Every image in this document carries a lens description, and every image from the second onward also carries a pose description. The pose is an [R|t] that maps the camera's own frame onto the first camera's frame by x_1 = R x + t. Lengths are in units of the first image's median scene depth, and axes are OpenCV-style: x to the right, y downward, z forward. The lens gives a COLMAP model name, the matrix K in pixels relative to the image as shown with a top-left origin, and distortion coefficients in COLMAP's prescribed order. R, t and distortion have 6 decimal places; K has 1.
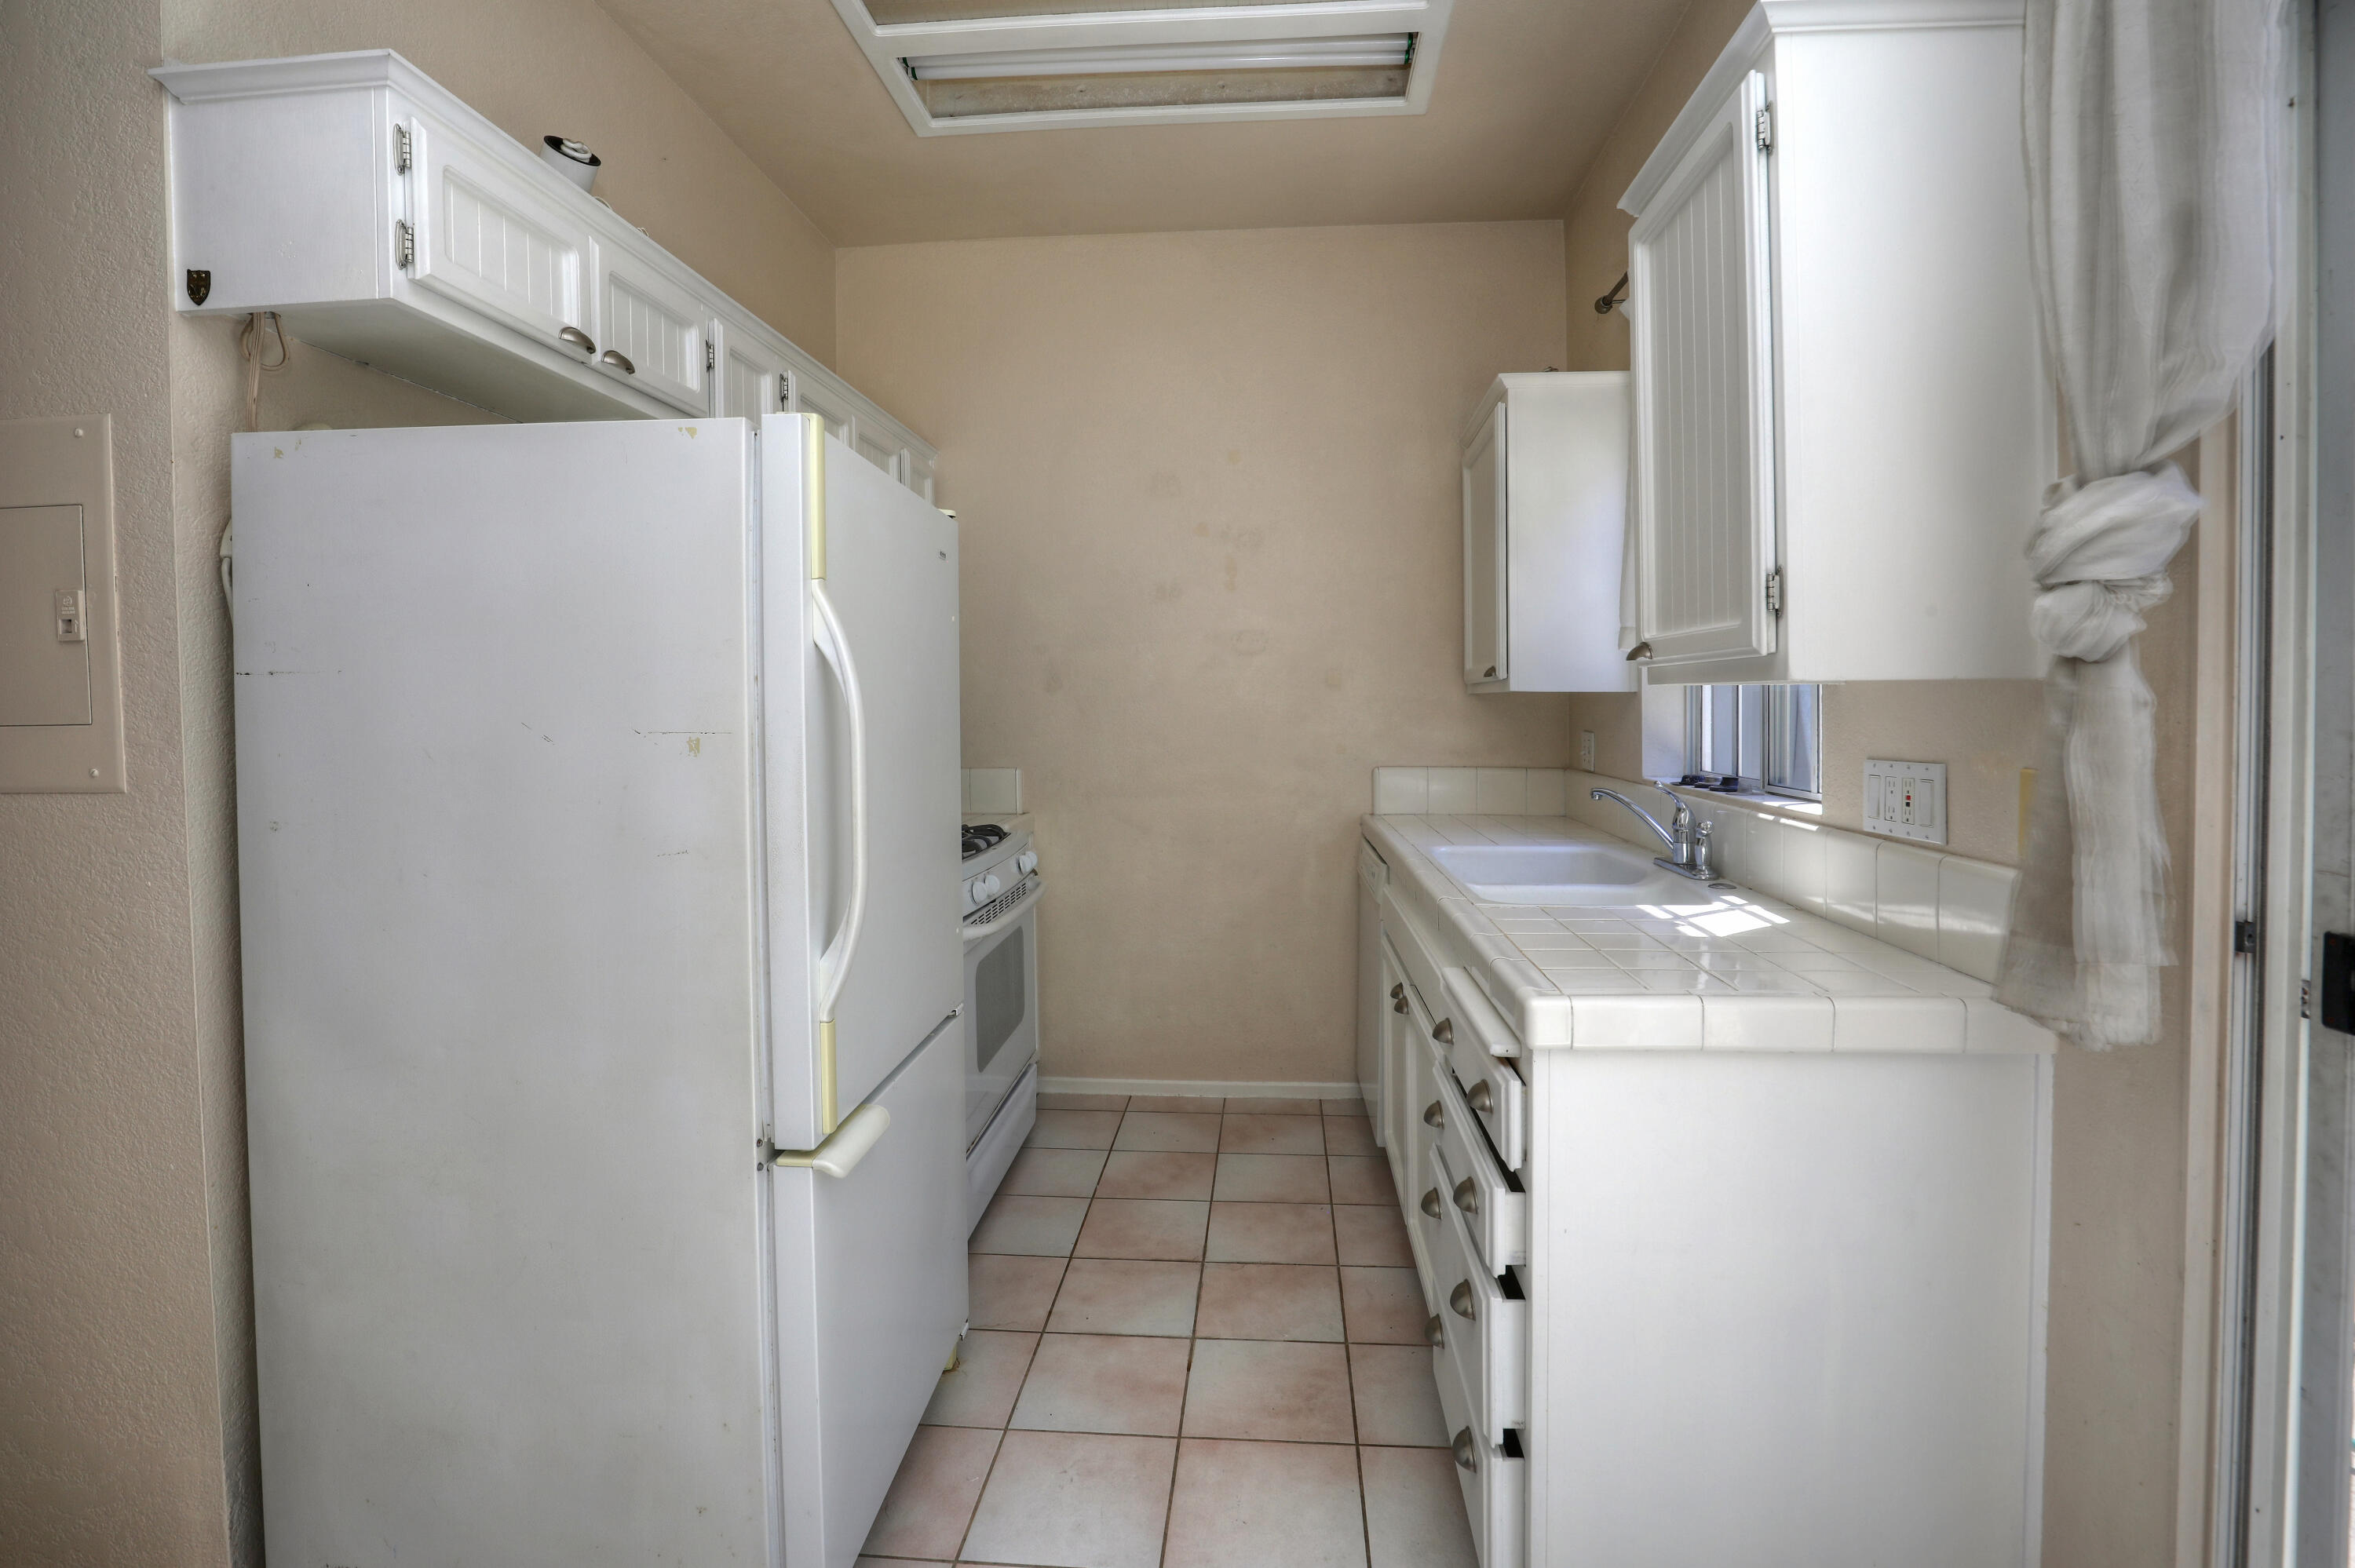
lens RADIAL K [[1105.4, 0, 1189.9], [0, 1105.4, 737.6], [0, 0, 1]] dist [-0.048771, 0.014504]
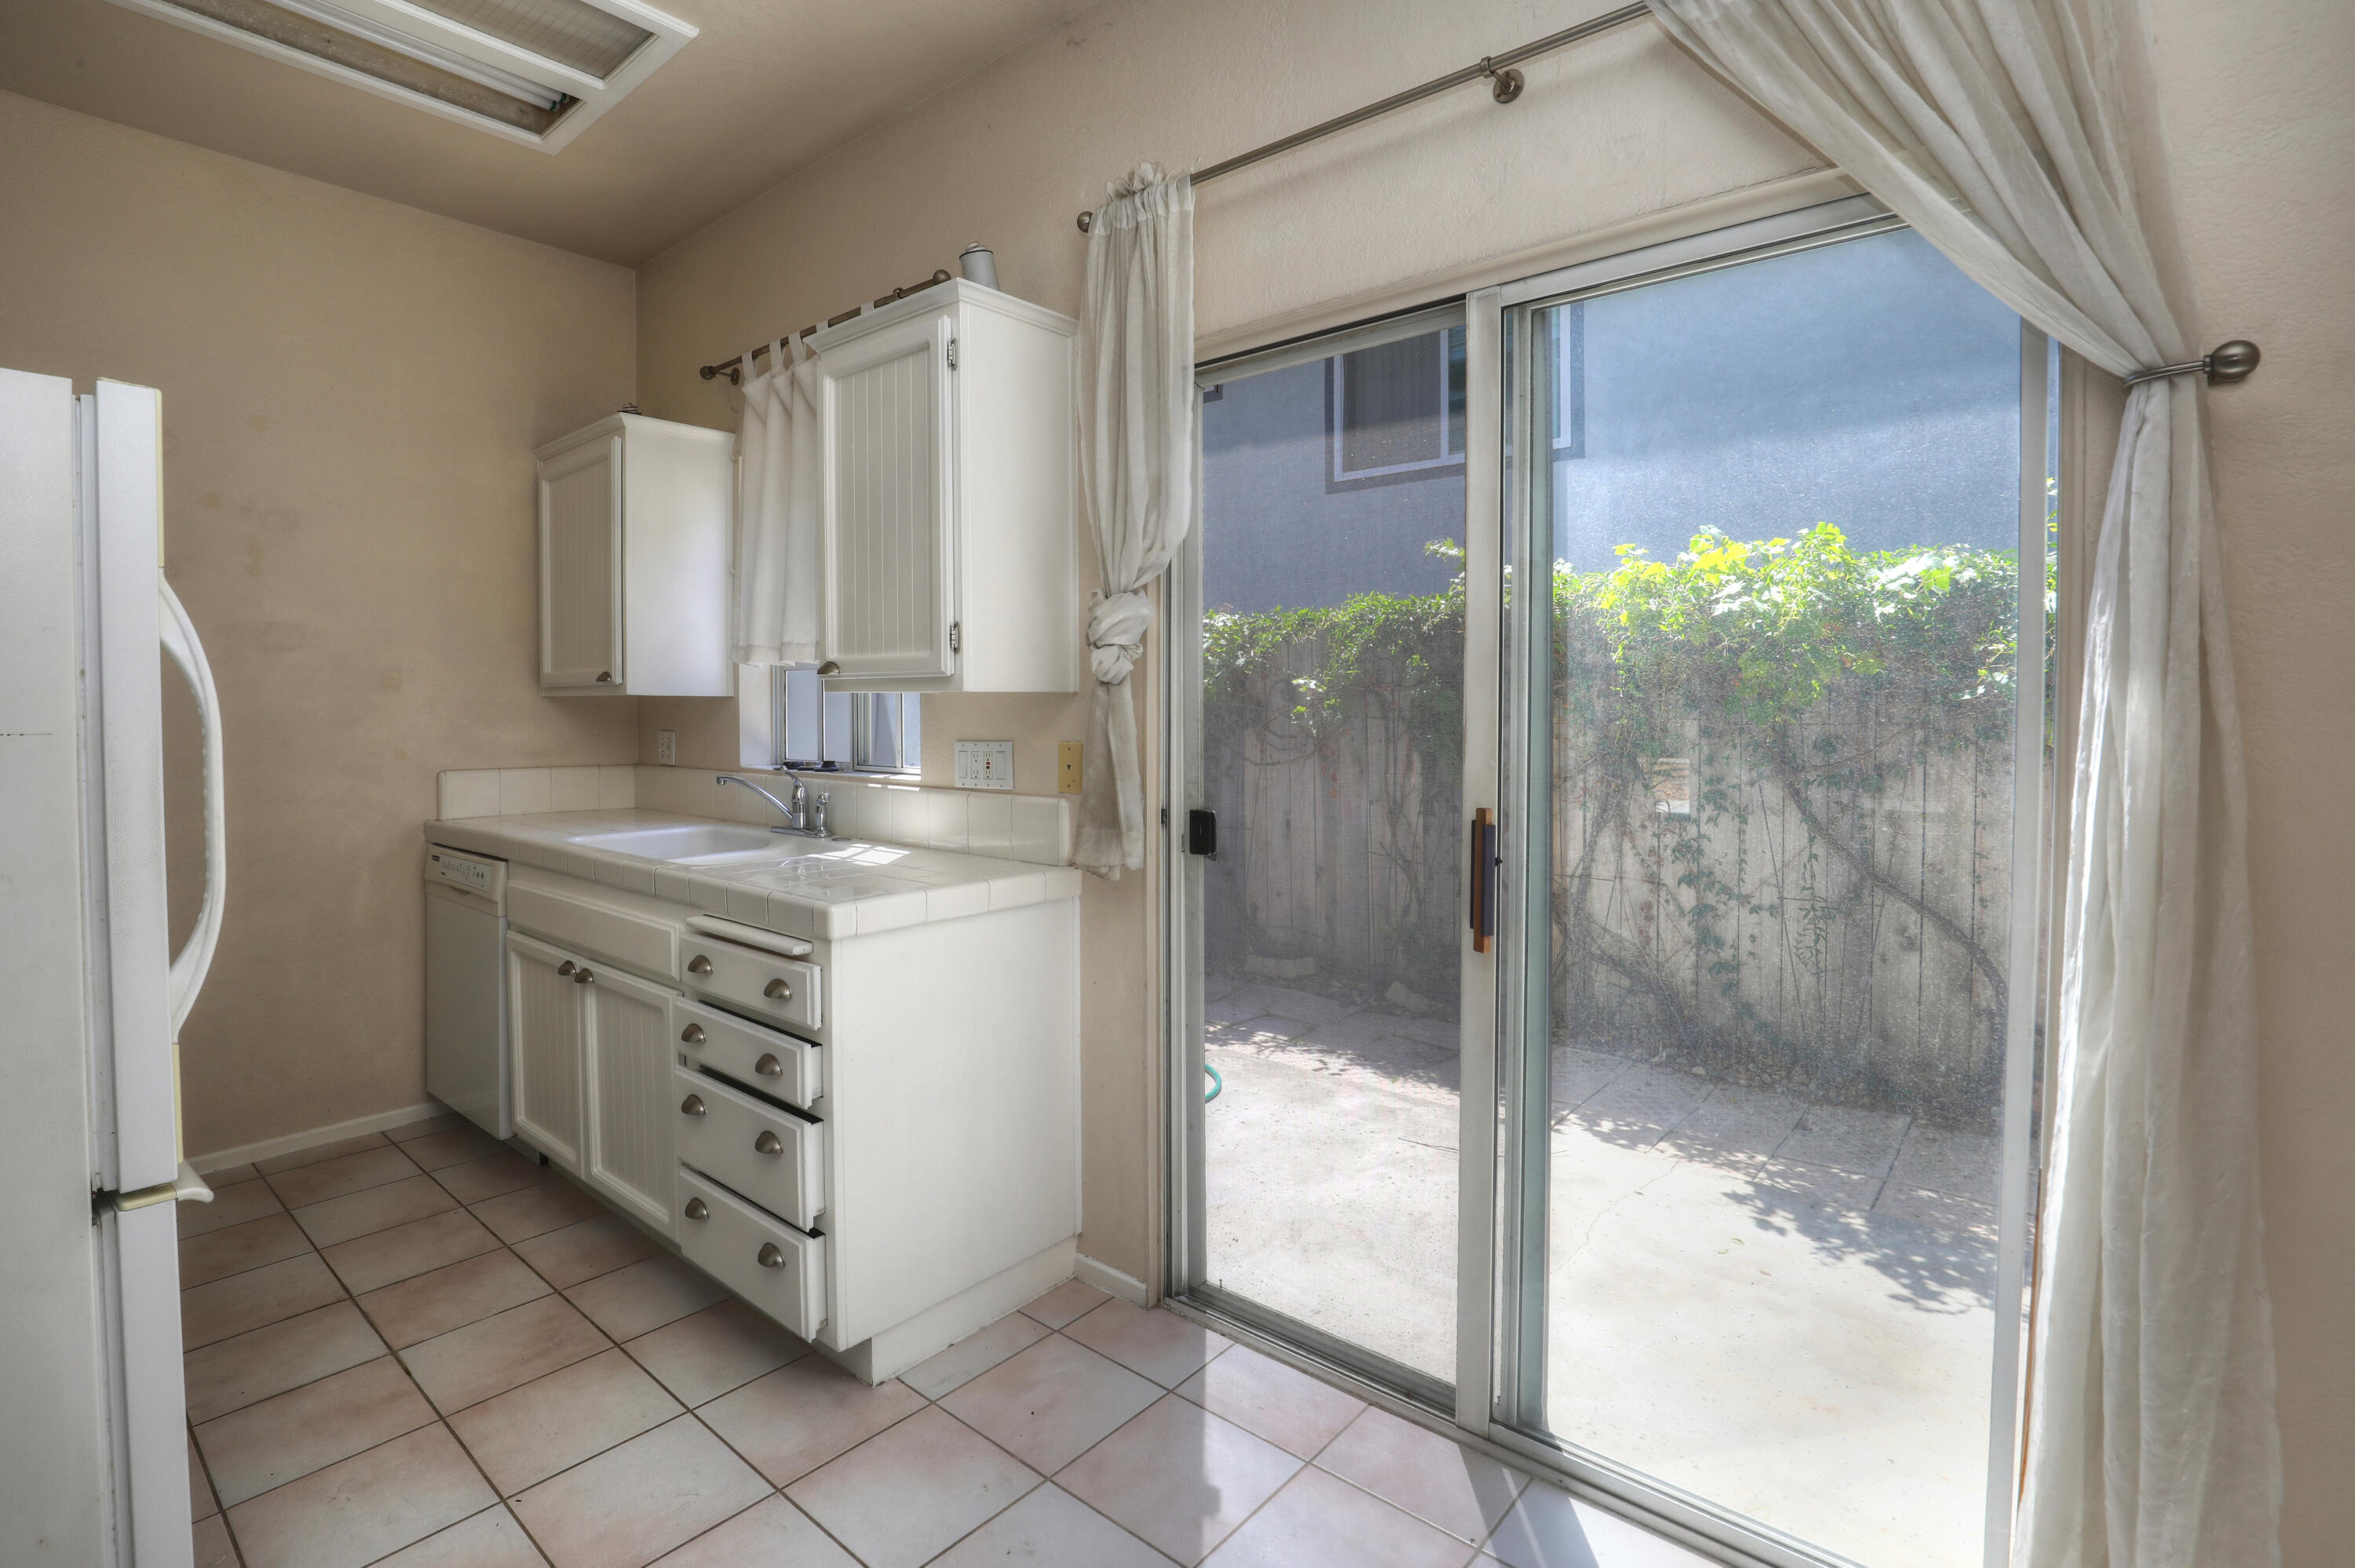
lens RADIAL K [[1105.4, 0, 1189.9], [0, 1105.4, 737.6], [0, 0, 1]] dist [-0.048771, 0.014504]
pose [[0.583100, -0.017915, 0.812203, -0.465140], [0.021628, 0.999745, 0.006525, 0.011312], [-0.812113, 0.013761, 0.583338, -0.195103]]
